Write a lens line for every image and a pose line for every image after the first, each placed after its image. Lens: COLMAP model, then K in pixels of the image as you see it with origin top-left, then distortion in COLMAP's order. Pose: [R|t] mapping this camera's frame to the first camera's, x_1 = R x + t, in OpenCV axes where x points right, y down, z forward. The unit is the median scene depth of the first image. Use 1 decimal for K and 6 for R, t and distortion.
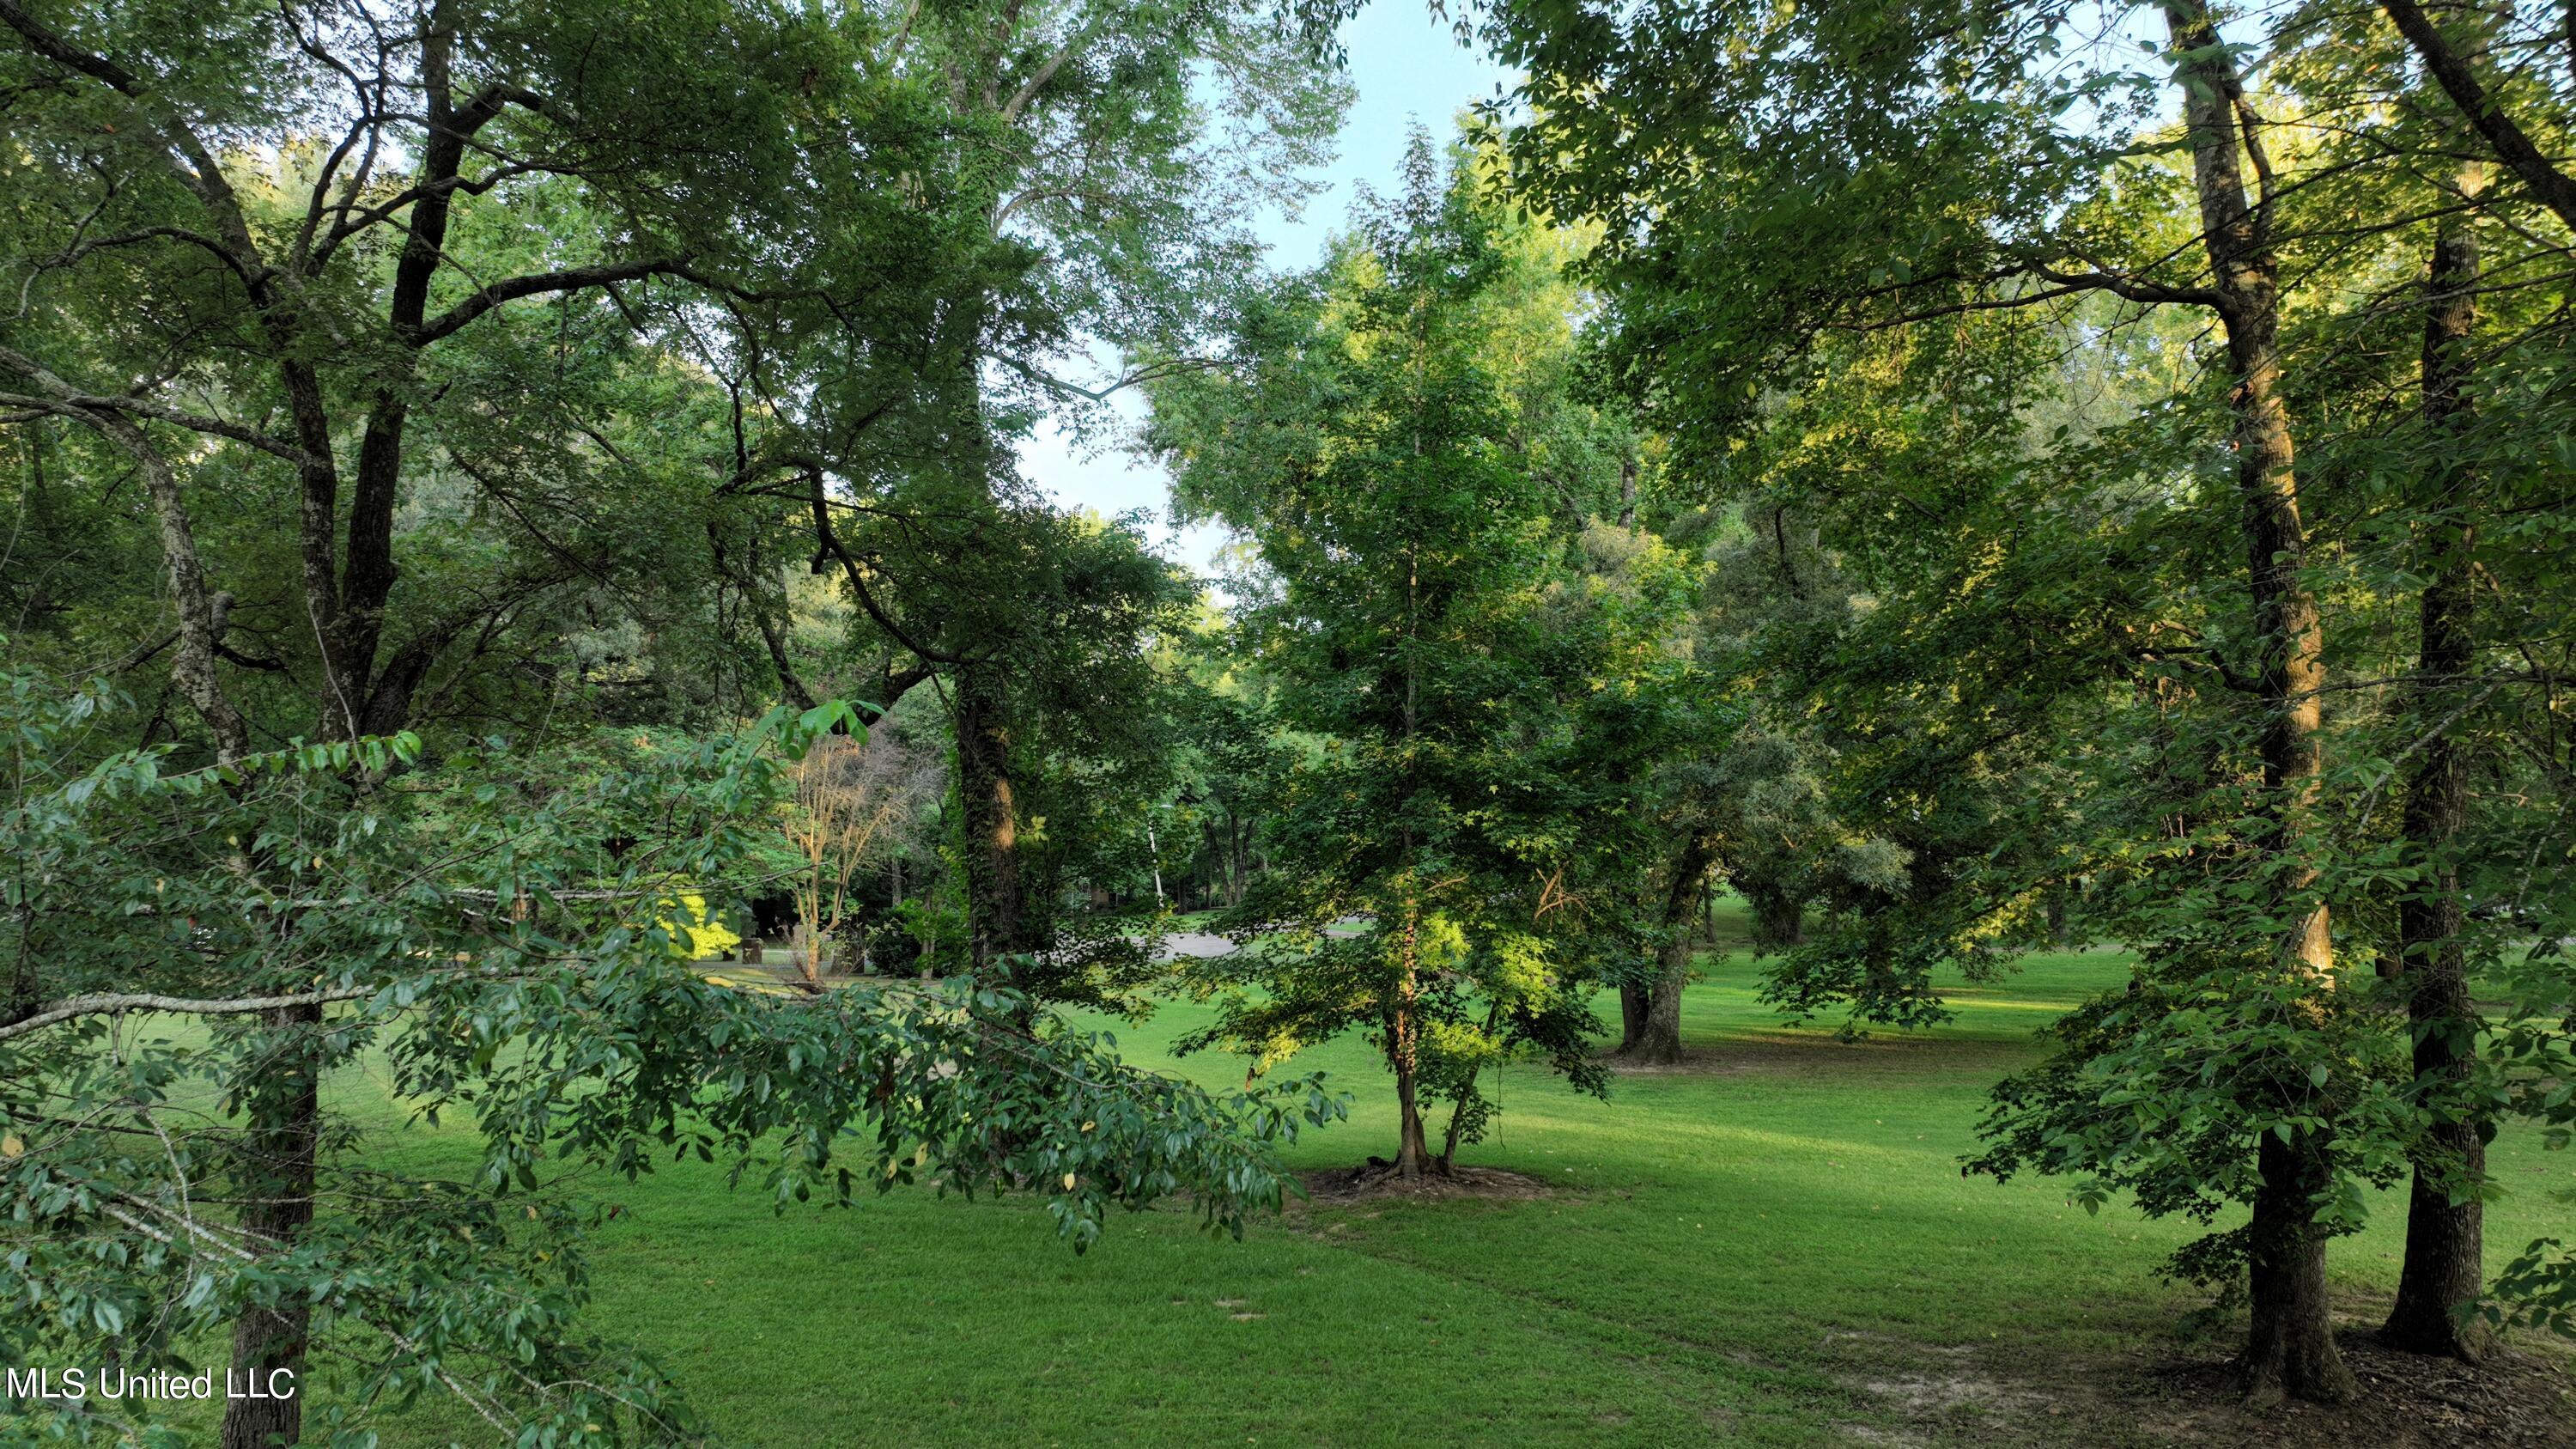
lens RADIAL K [[1806.5, 0, 1301.7], [0, 1806.5, 716.0], [0, 0, 1]] dist [0.000681, 0.019562]
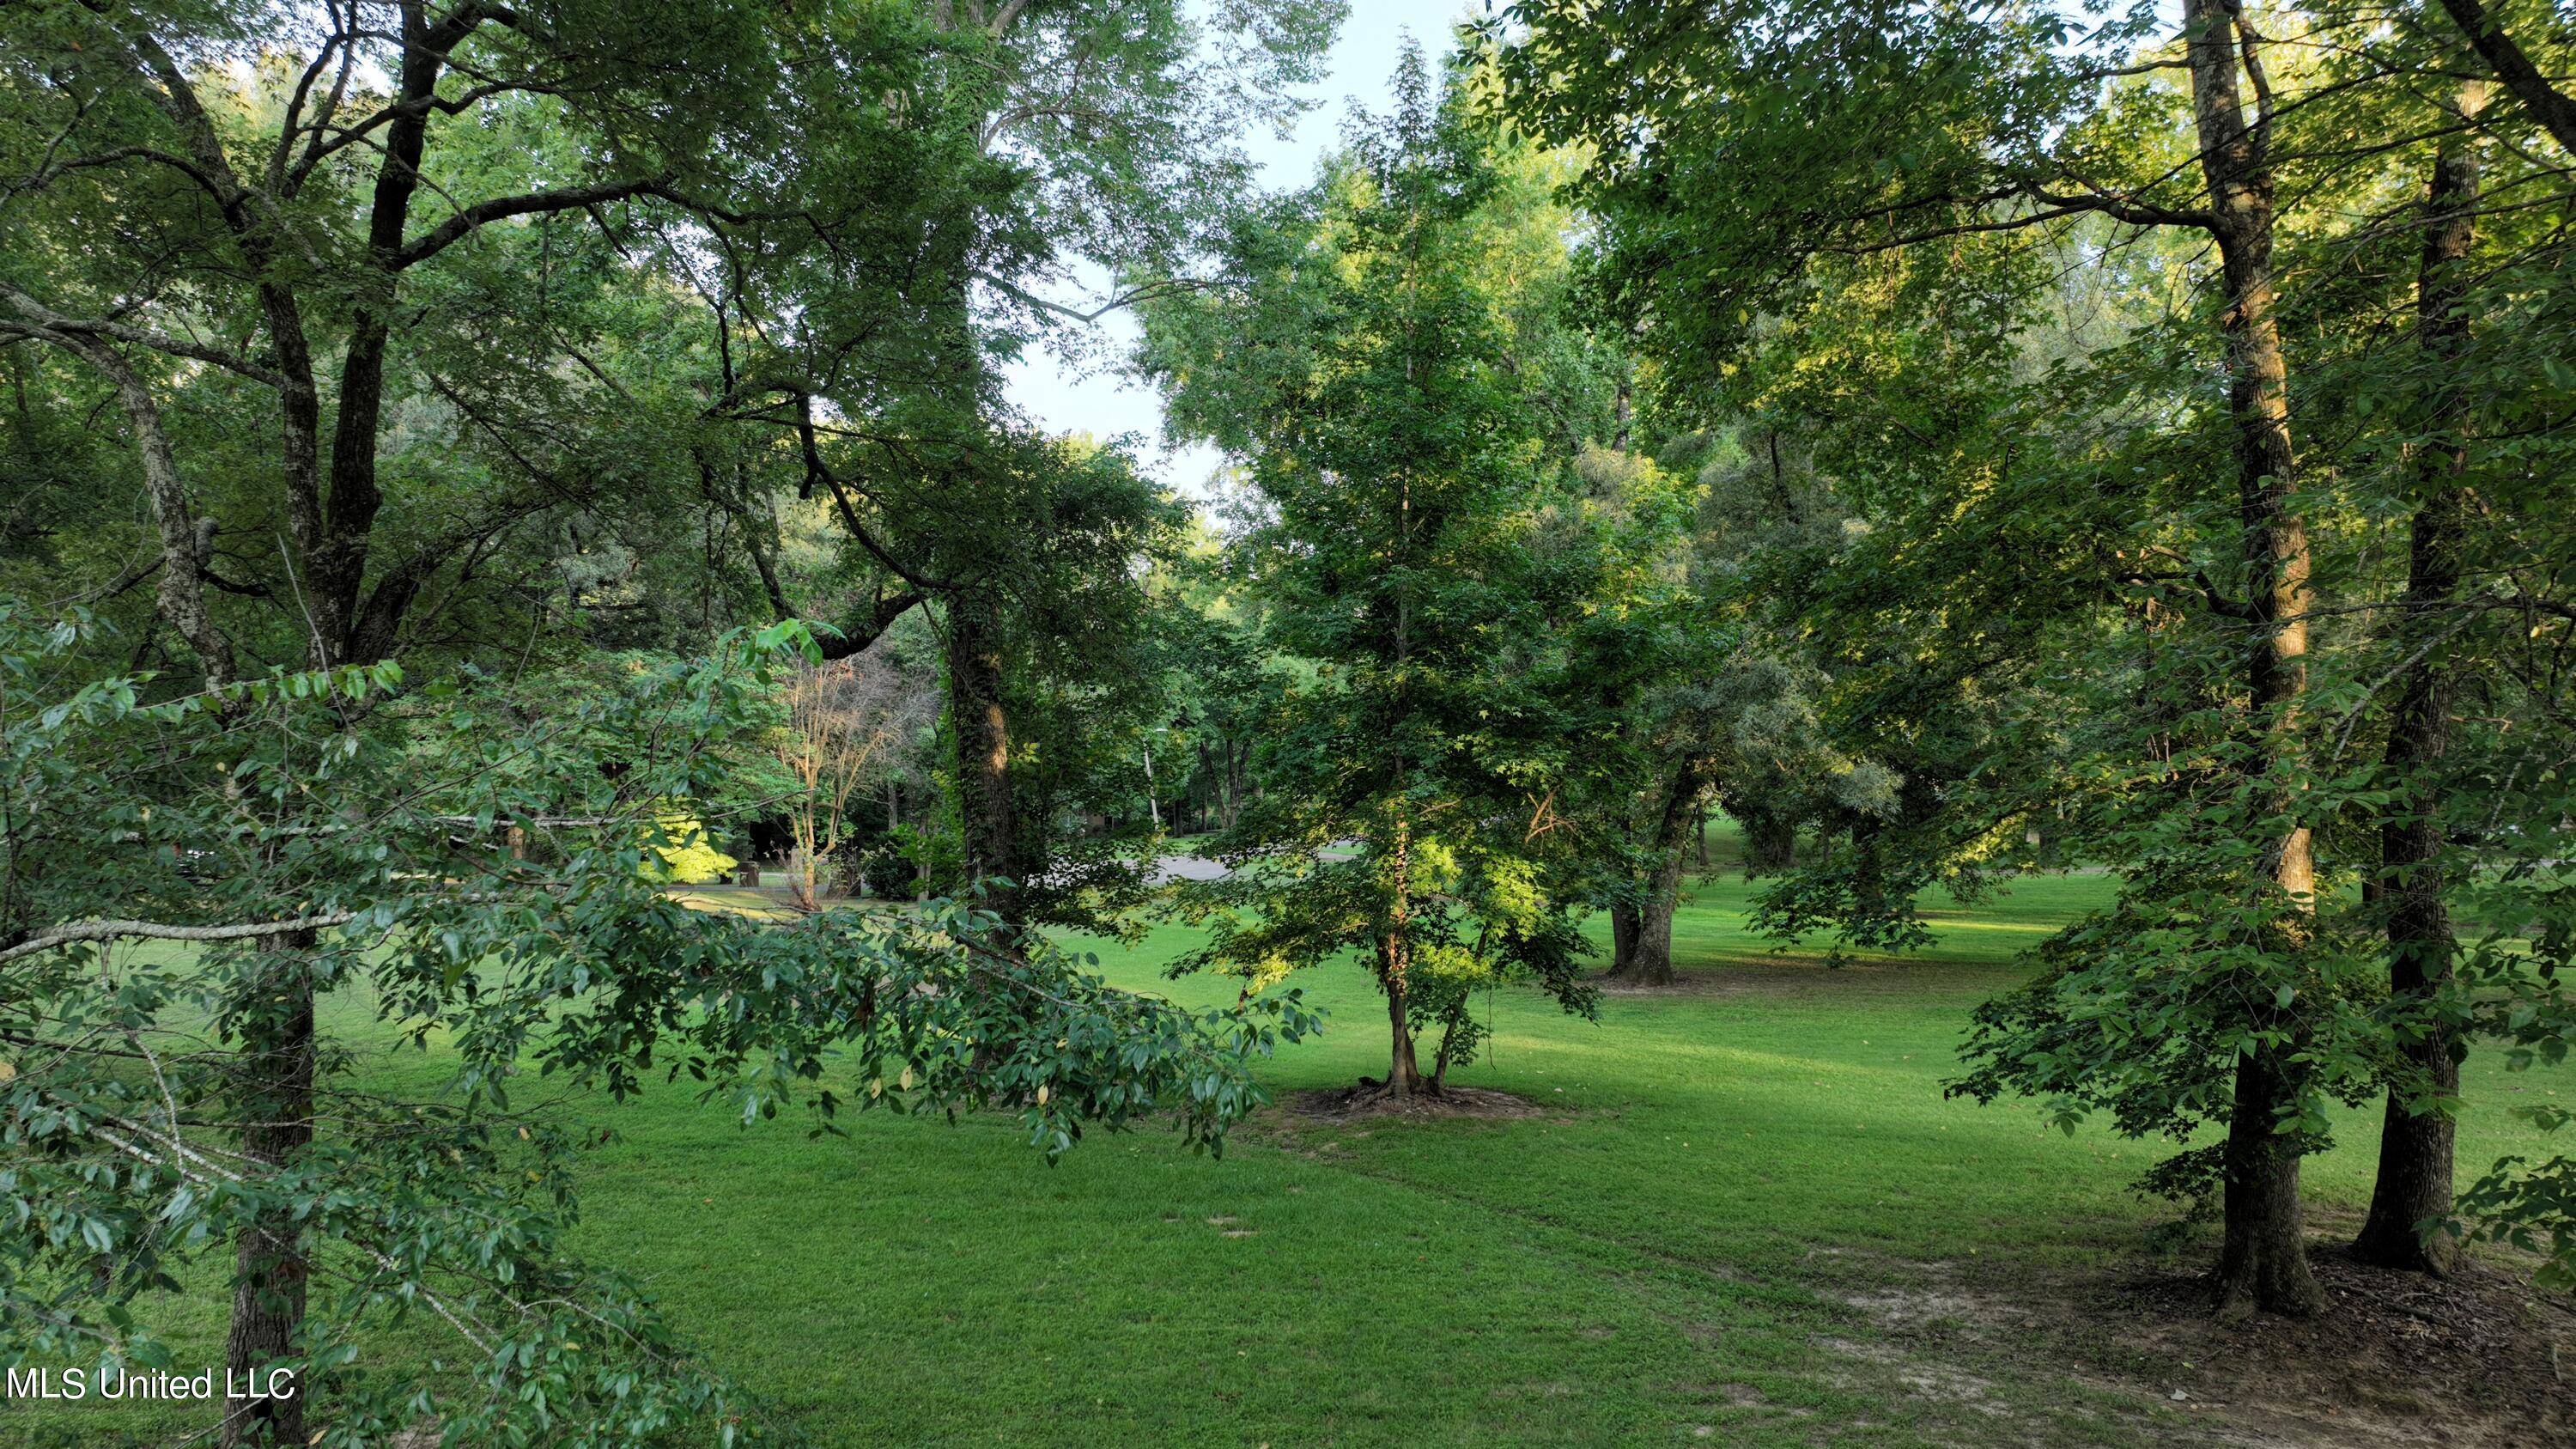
lens RADIAL K [[1806.5, 0, 1301.7], [0, 1806.5, 716.0], [0, 0, 1]] dist [0.000681, 0.019562]
pose [[0.999996, -0.000061, 0.002680, 0.002907], [-0.000052, 0.999113, 0.042105, -0.000866], [-0.002680, -0.042105, 0.999110, -0.001811]]
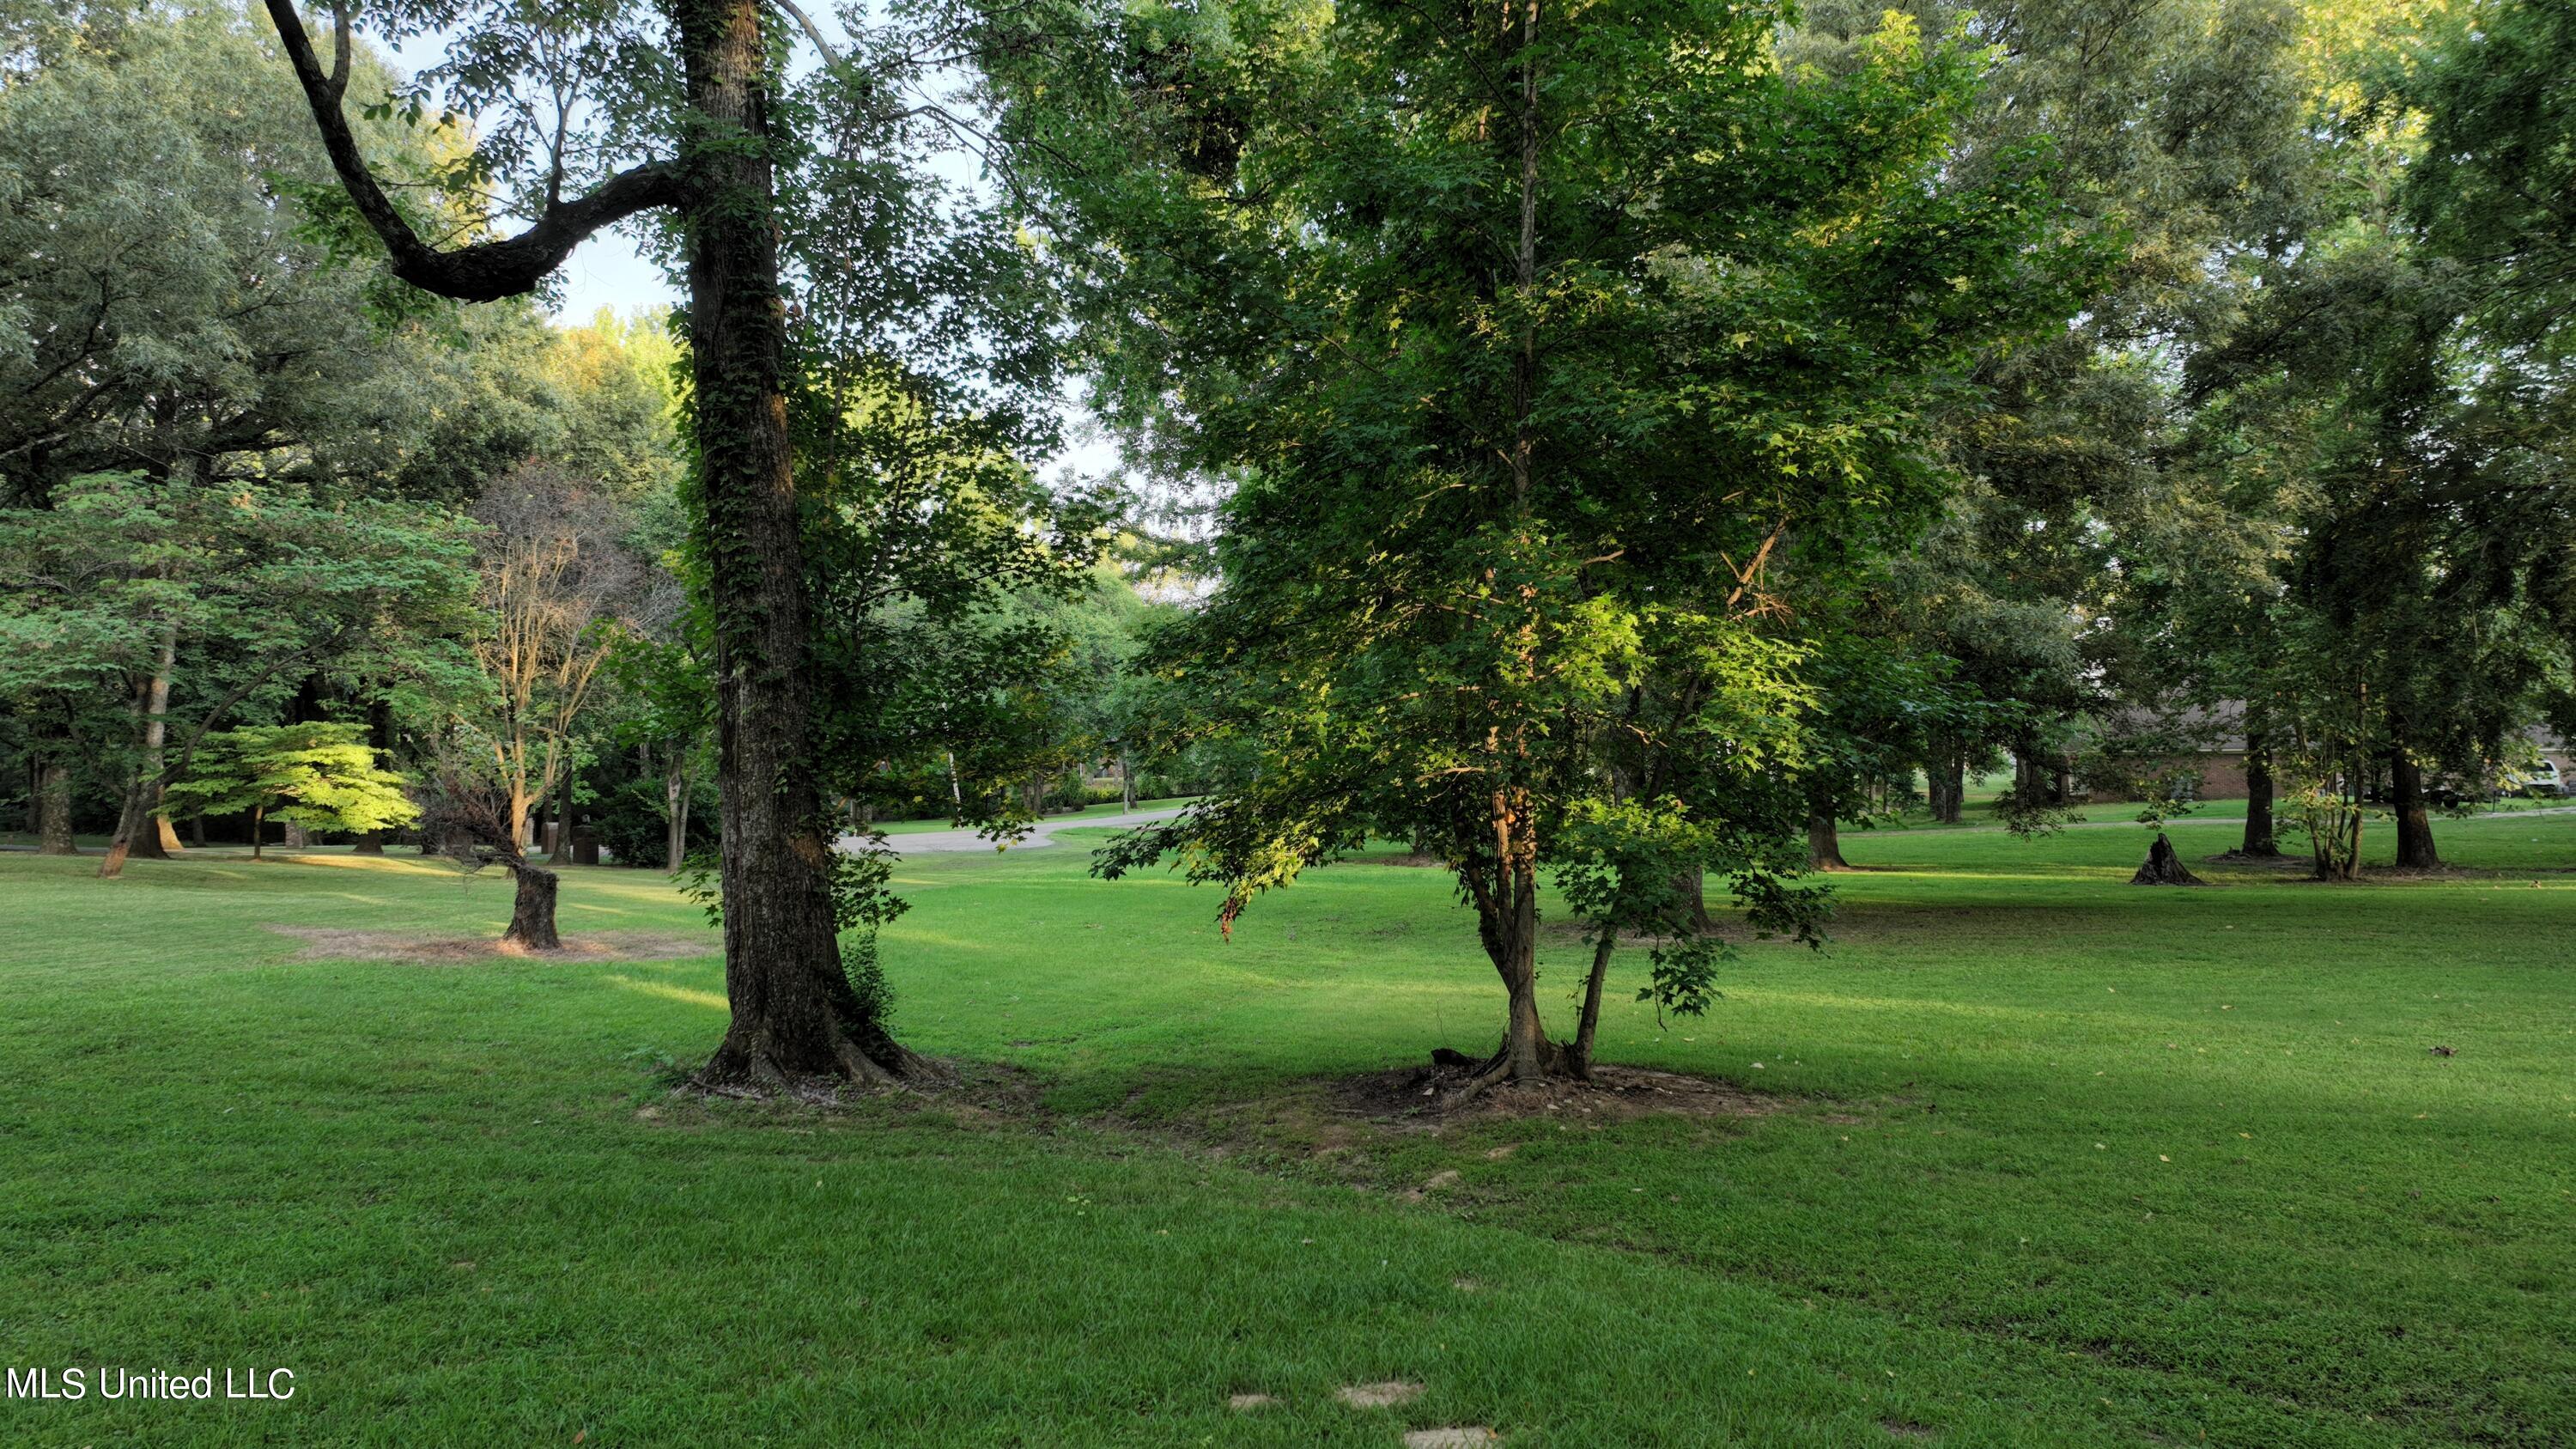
lens RADIAL K [[1806.5, 0, 1301.7], [0, 1806.5, 716.0], [0, 0, 1]] dist [0.000681, 0.019562]
pose [[0.992603, 0.003191, 0.121363, -0.126921], [-0.008204, 0.999132, 0.040832, 0.197233], [-0.121128, -0.041525, 0.991768, 0.754986]]
